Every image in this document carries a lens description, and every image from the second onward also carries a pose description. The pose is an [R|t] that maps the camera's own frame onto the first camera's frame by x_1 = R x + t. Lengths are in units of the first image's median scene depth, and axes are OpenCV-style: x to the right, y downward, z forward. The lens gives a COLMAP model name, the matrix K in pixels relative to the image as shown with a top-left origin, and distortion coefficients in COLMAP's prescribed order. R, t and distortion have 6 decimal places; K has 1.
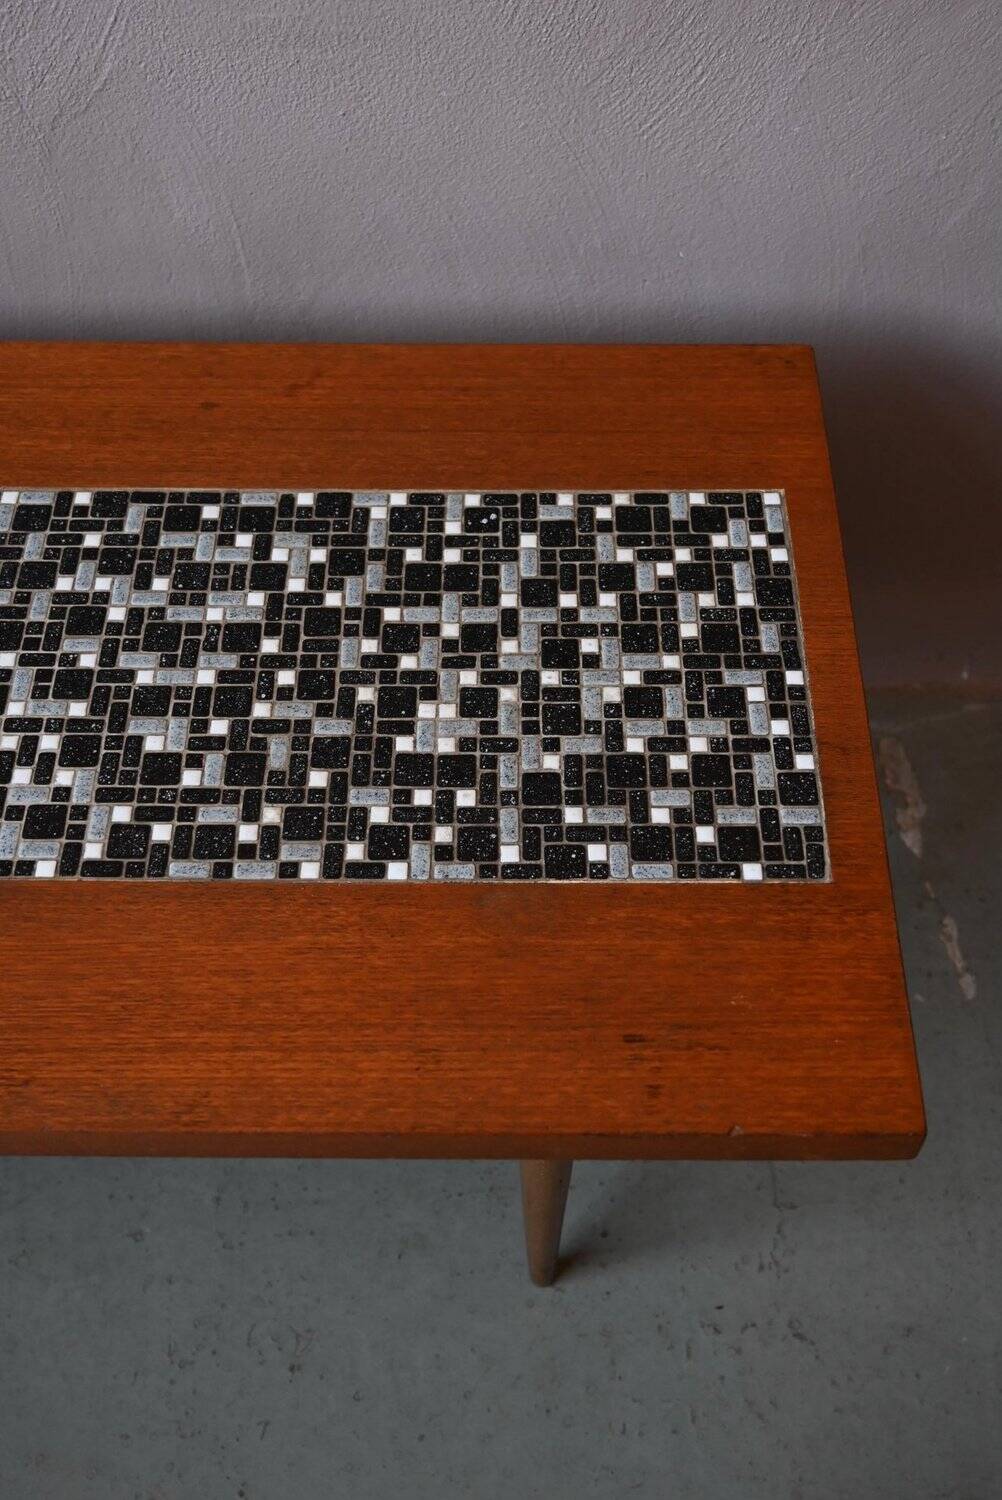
lens RADIAL K [[1588.5, 0, 512.9], [0, 1588.5, 735.1], [0, 0, 1]] dist [-0.009868, 0.000000]
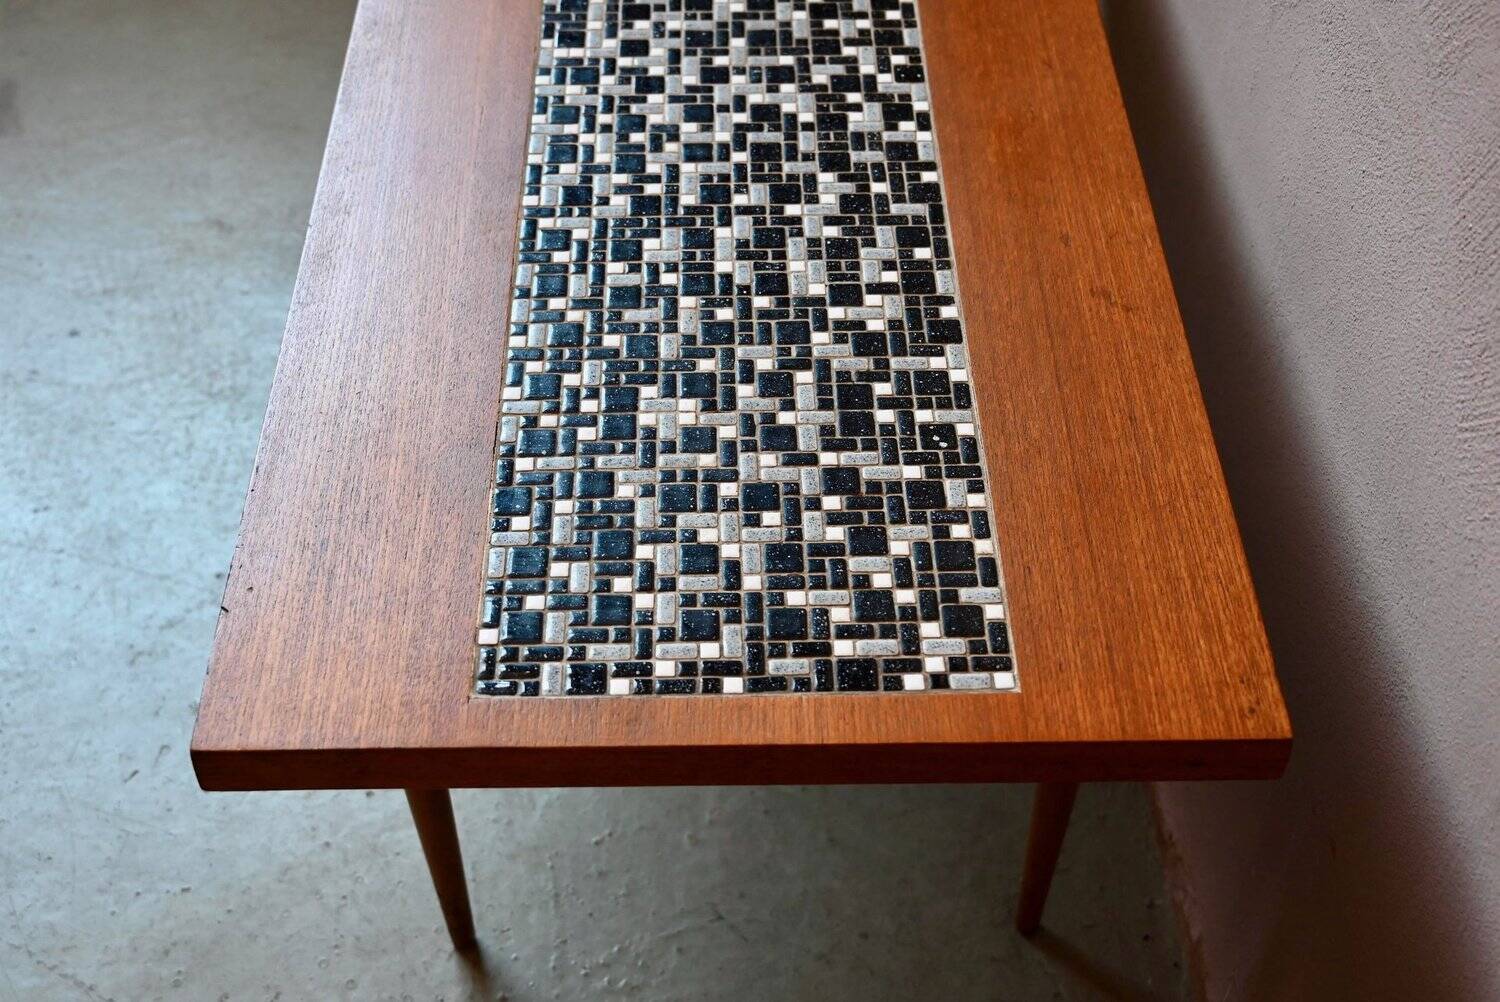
lens RADIAL K [[1858.2, 0, 745.5], [0, 1858.2, 501.5], [0, 0, 1]] dist [0.004214, 0.000000]
pose [[0.021932, 0.725108, -0.688286, 0.806798], [-0.820490, 0.406420, 0.402018, -0.494825], [0.571240, 0.555915, 0.603858, 0.304365]]
